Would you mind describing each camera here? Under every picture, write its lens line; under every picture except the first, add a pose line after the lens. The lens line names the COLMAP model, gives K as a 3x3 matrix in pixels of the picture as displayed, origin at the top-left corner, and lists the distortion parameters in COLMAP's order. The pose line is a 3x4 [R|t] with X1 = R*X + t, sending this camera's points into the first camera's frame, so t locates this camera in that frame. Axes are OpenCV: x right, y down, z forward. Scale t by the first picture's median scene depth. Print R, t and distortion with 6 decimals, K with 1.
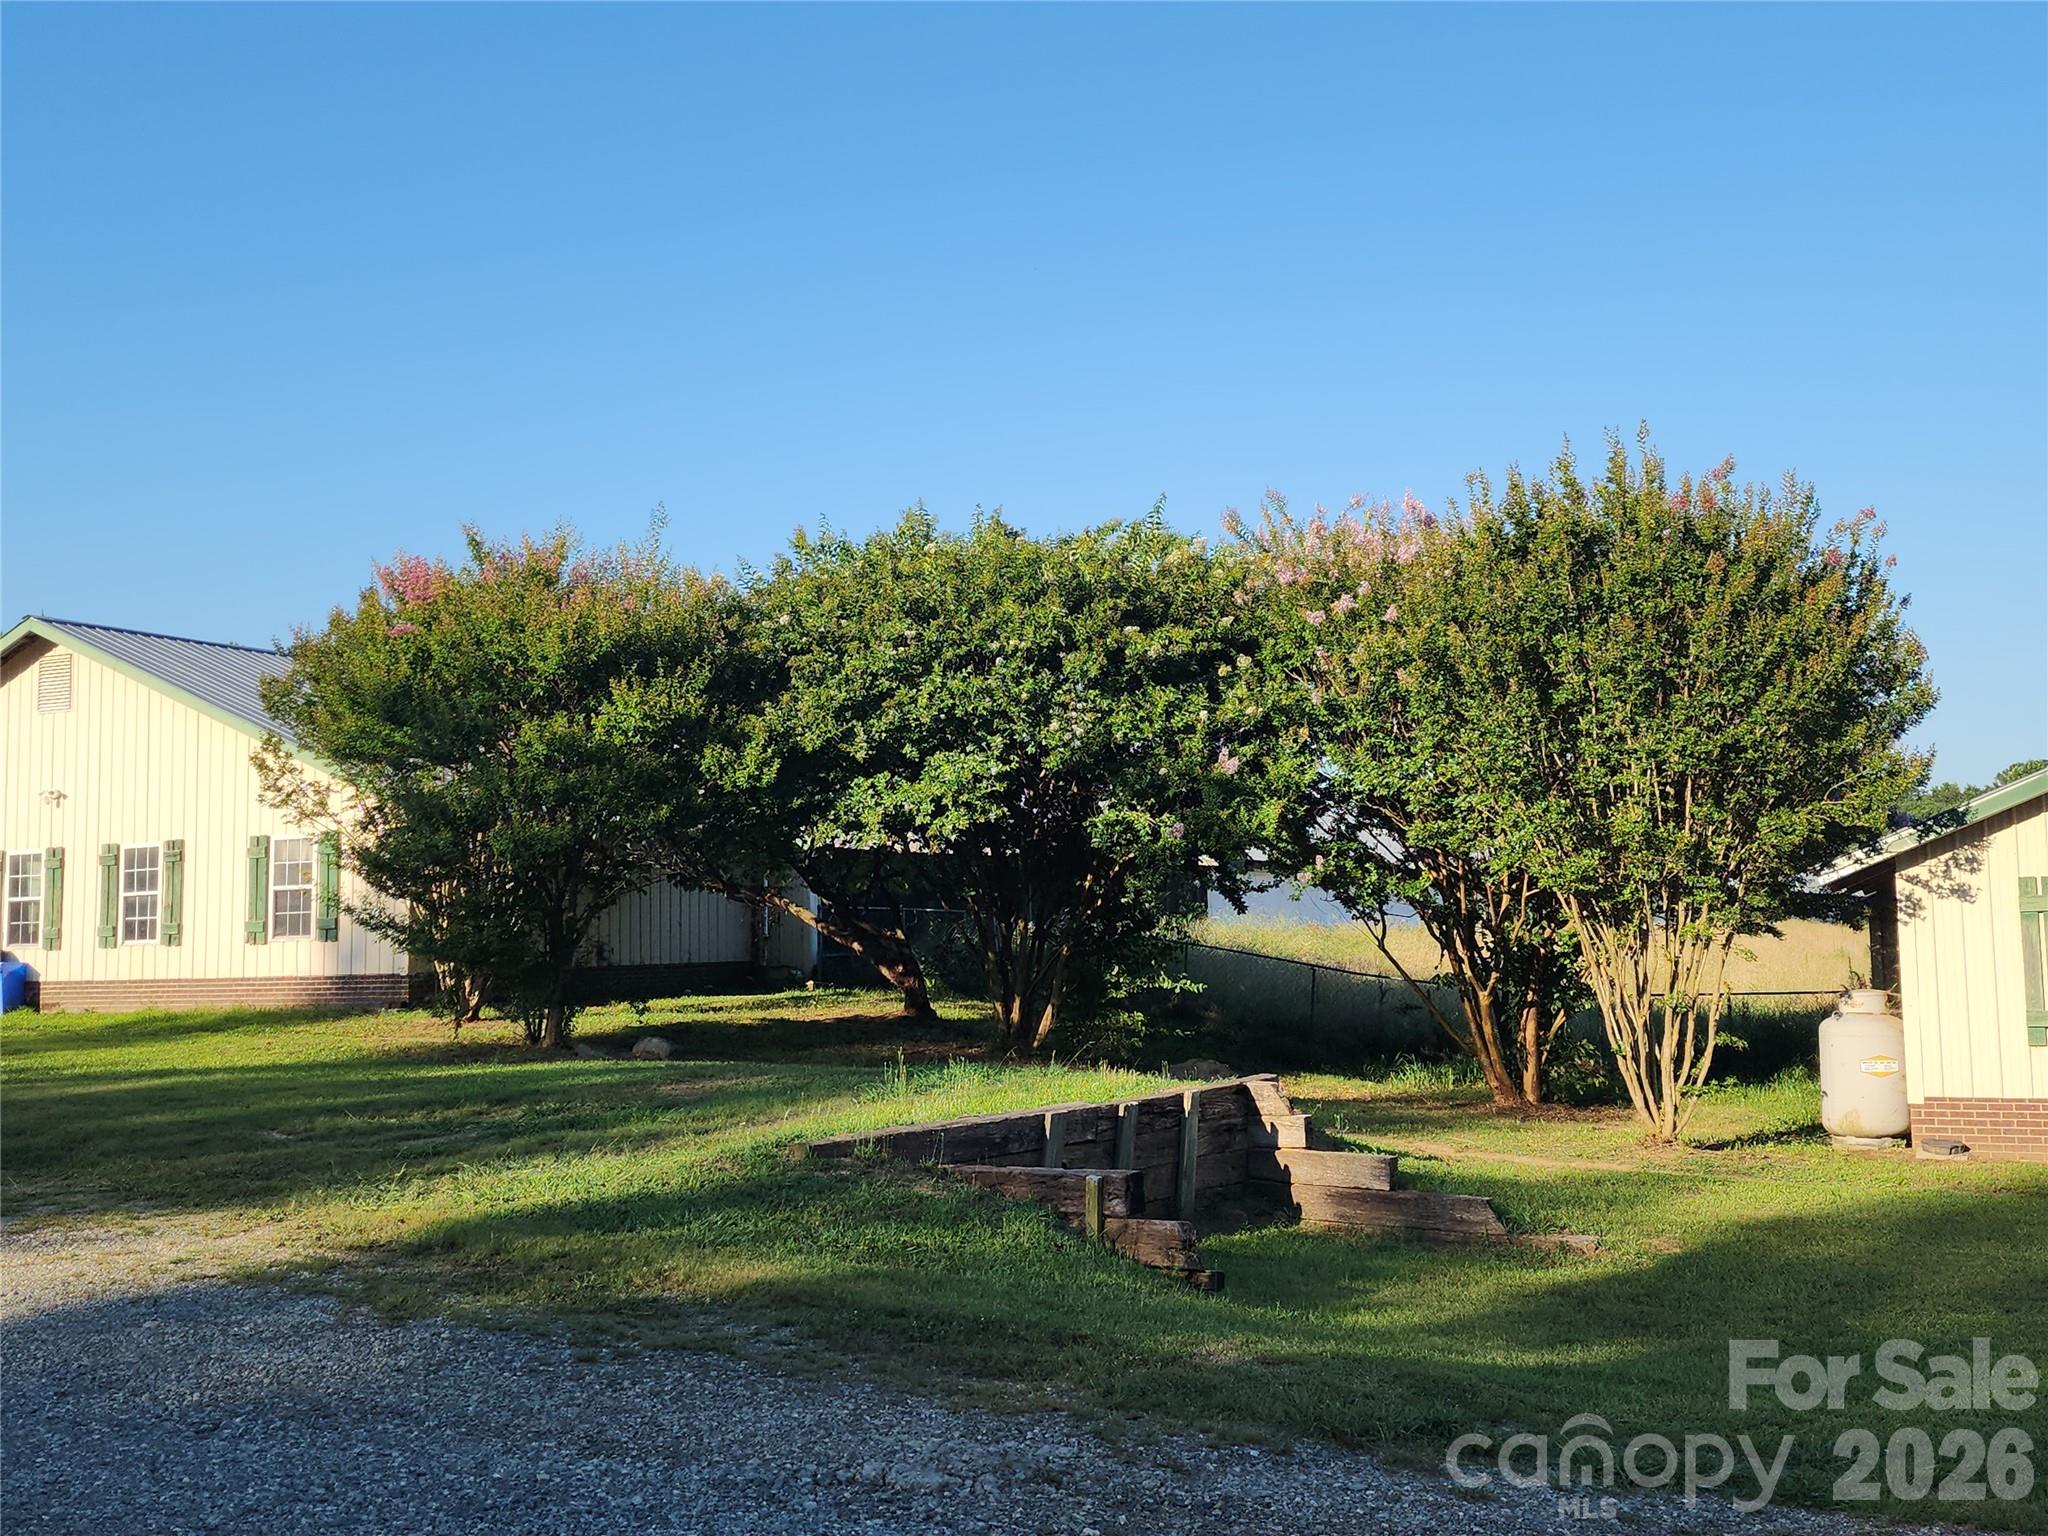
lens RADIAL K [[2128.9, 0, 1024.0], [0, 2128.9, 768.0], [0, 0, 1]] dist [0.043006, -0.000569]
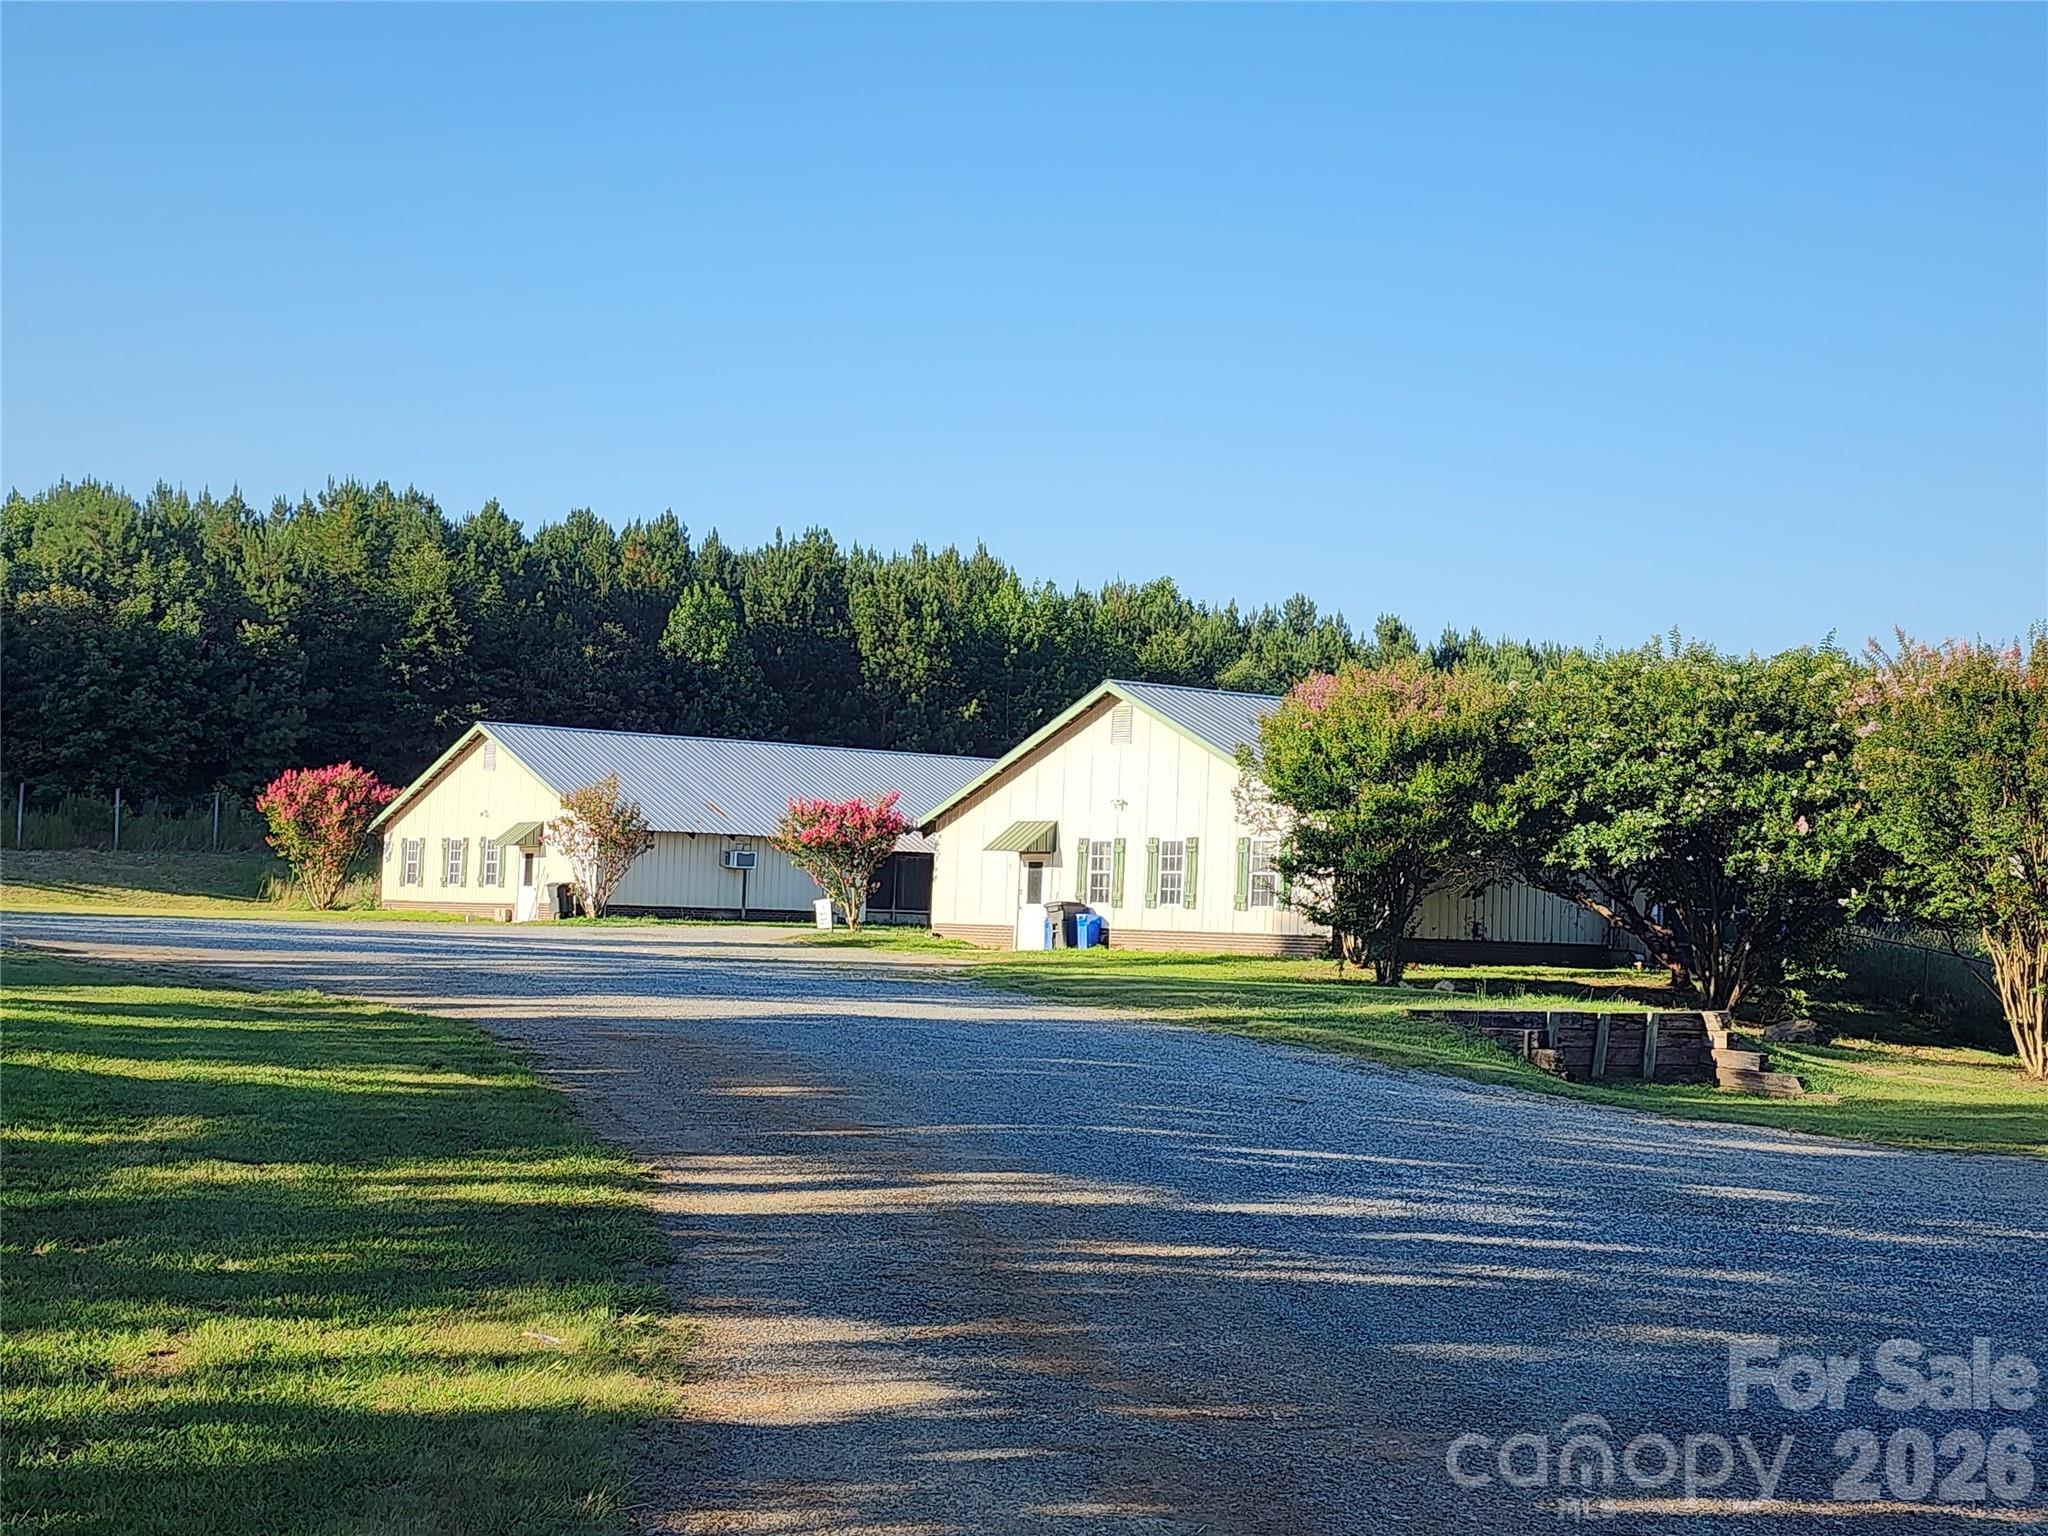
lens RADIAL K [[2128.9, 0, 1024.0], [0, 2128.9, 768.0], [0, 0, 1]] dist [0.043006, -0.000569]
pose [[0.890627, 0.019278, -0.454327, 0.281904], [-0.015595, 0.999808, 0.011853, -0.050812], [0.454468, -0.003471, 0.890756, -0.608631]]
